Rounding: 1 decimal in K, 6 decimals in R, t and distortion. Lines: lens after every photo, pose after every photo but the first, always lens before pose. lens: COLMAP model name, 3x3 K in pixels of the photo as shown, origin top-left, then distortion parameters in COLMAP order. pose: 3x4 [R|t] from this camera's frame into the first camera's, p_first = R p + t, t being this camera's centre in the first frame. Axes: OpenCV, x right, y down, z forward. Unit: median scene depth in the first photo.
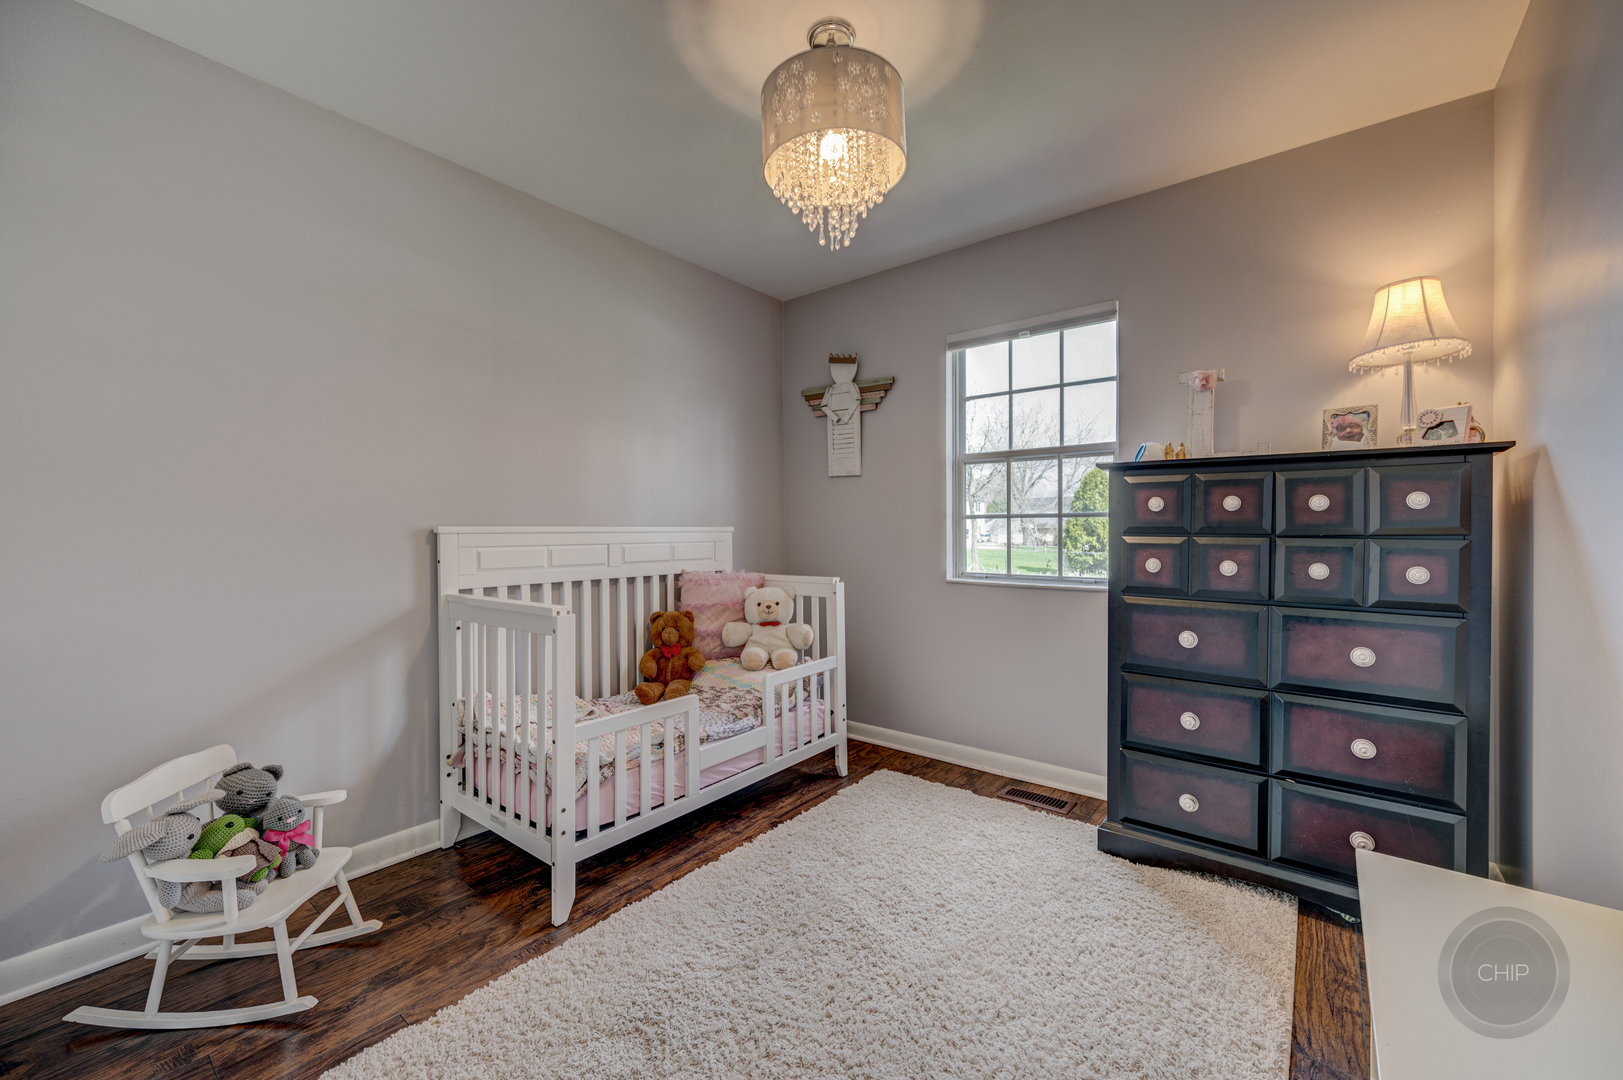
lens RADIAL K [[639.6, 0, 813.4], [0, 639.6, 541.2], [0, 0, 1]] dist [-0.000941, 0.000804]
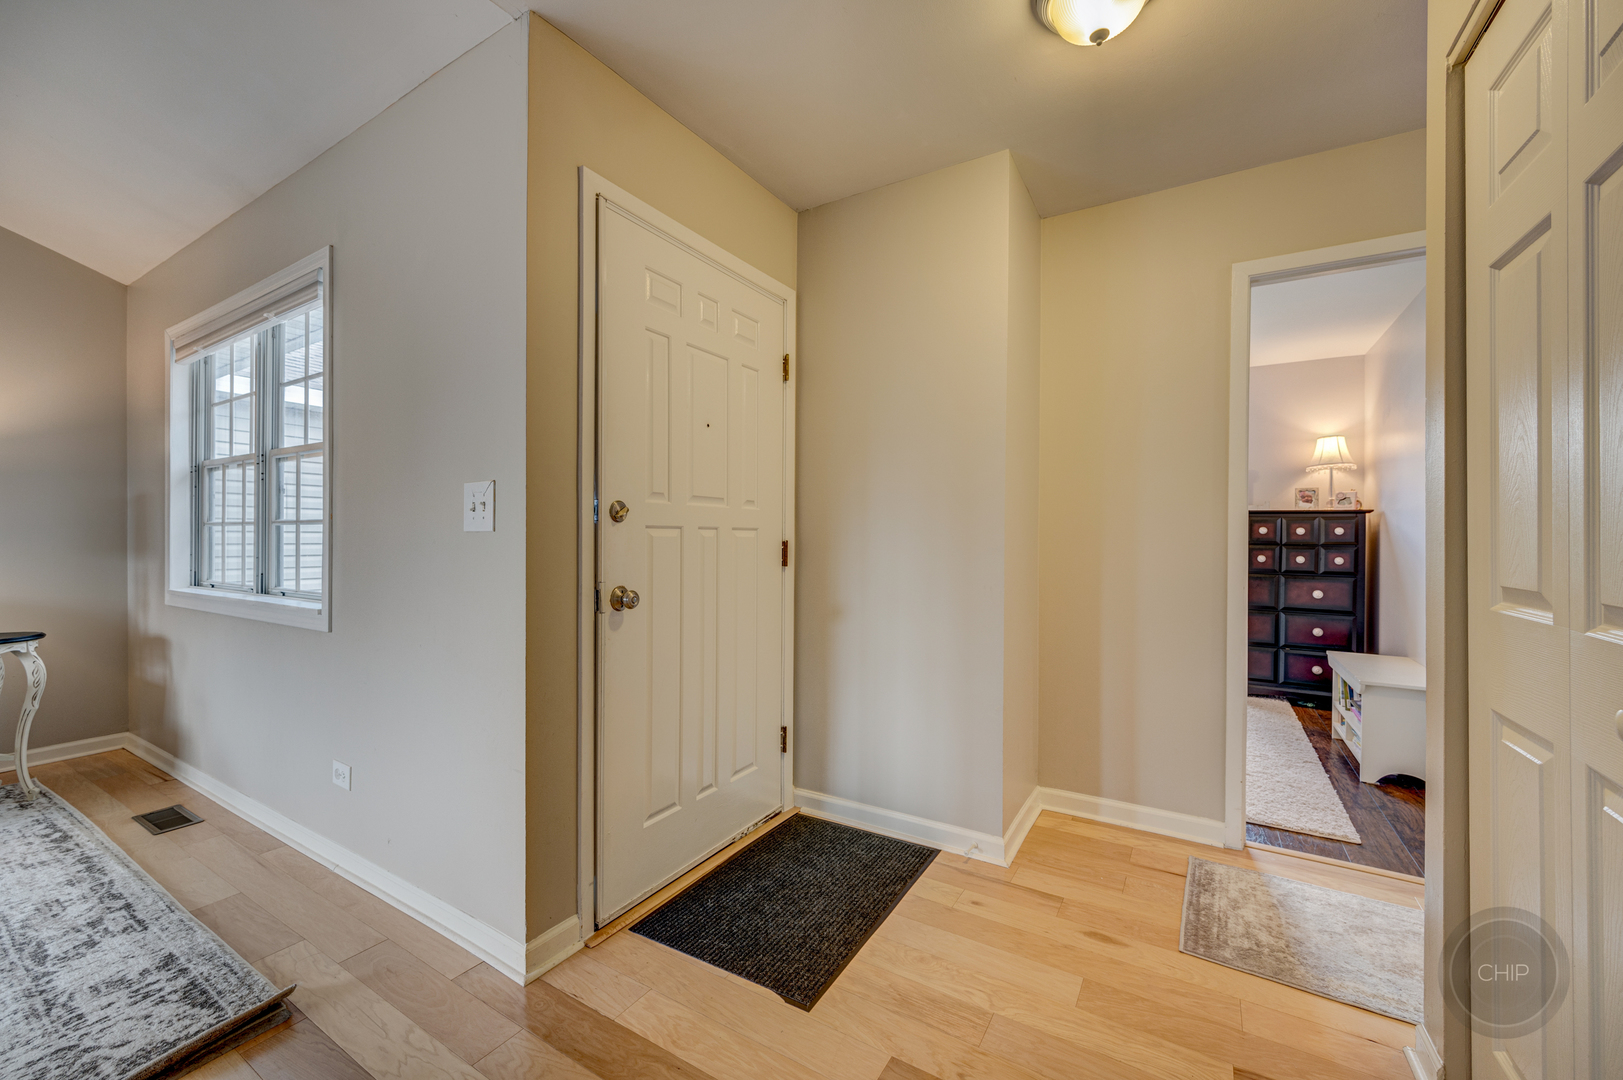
lens RADIAL K [[639.6, 0, 800.2], [0, 639.6, 536.5], [0, 0, 1]] dist [-0.000941, 0.000804]
pose [[0.994875, 0.013793, 0.100166, -1.288937], [-0.012162, 0.999784, -0.016875, 0.022281], [-0.100378, 0.015571, 0.994828, -1.176729]]
